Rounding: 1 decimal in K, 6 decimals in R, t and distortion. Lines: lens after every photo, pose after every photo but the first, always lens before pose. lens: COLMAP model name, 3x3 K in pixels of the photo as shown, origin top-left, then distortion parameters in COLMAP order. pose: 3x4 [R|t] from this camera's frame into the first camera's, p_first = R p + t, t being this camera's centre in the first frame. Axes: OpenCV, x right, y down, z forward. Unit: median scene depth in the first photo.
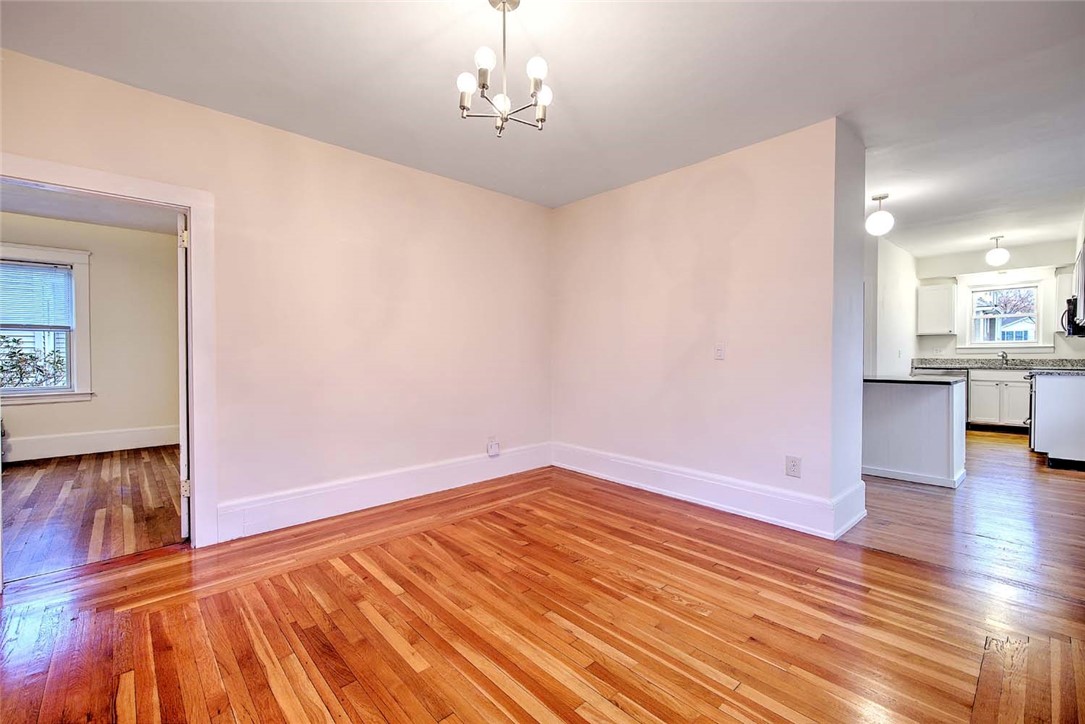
lens RADIAL K [[464.6, 0, 543.4], [0, 464.6, 356.9], [0, 0, 1]] dist [0.010593, -0.000087]
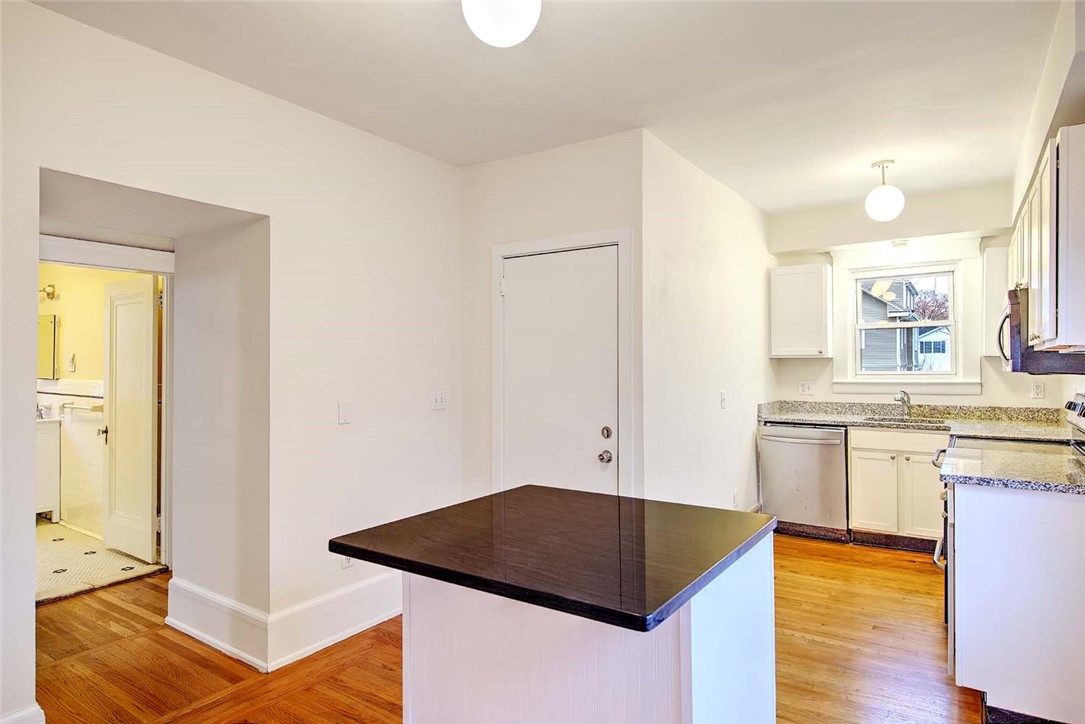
lens RADIAL K [[608.8, 0, 539.4], [0, 608.8, 358.1], [0, 0, 1]] dist [0.007344, -0.001819]
pose [[0.977382, -0.001404, 0.211476, 0.429009], [0.005947, 0.999765, -0.020848, -0.037071], [-0.211397, 0.021634, 0.977161, 0.408768]]
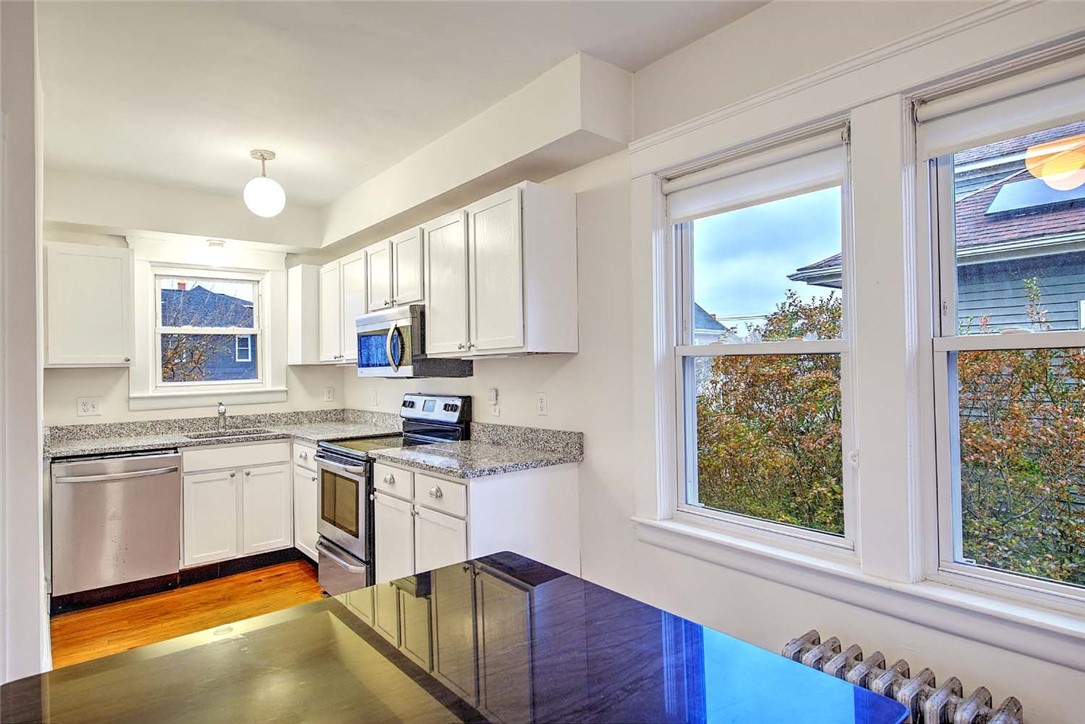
lens RADIAL K [[608.8, 0, 551.2], [0, 608.8, 356.4], [0, 0, 1]] dist [0.007344, -0.001819]
pose [[0.052391, 0.017255, 0.998478, 0.356964], [0.031241, 0.999333, -0.018909, -0.036888], [-0.998138, 0.032185, 0.051817, 0.618471]]
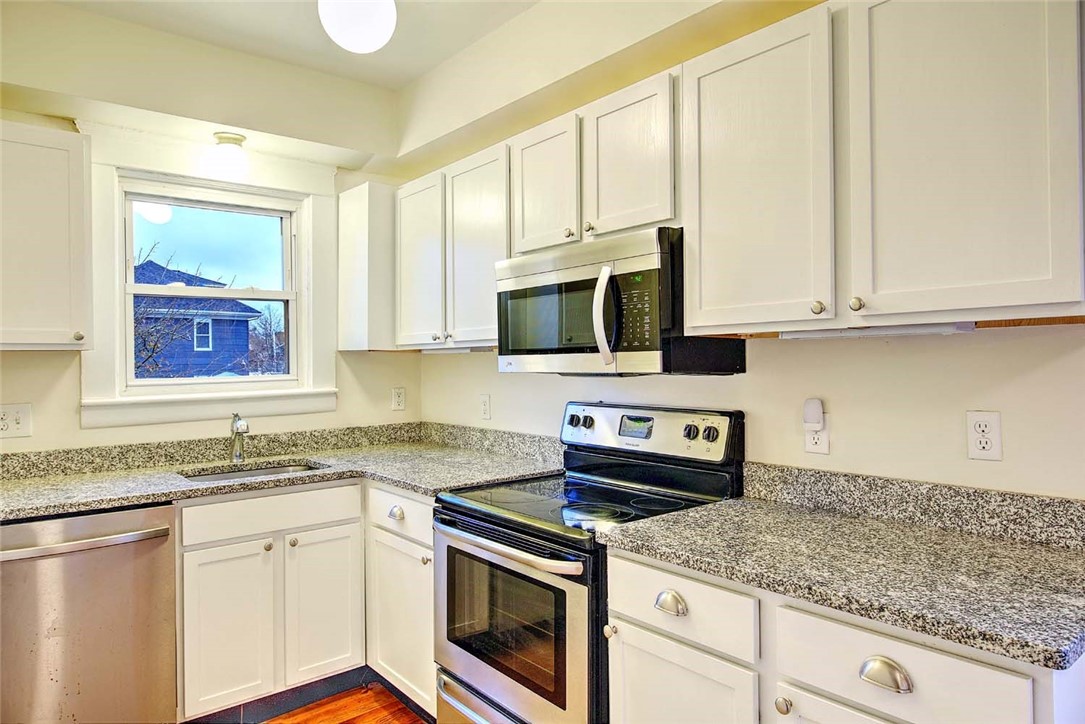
lens RADIAL K [[687.8, 0, 536.1], [0, 687.8, 356.7], [0, 0, 1]] dist [0.016937, 0.001388]
pose [[0.061643, 0.005236, 0.998085, 0.567711], [0.023740, 0.999696, -0.006711, -0.039253], [-0.997816, 0.024108, 0.061500, 0.789430]]
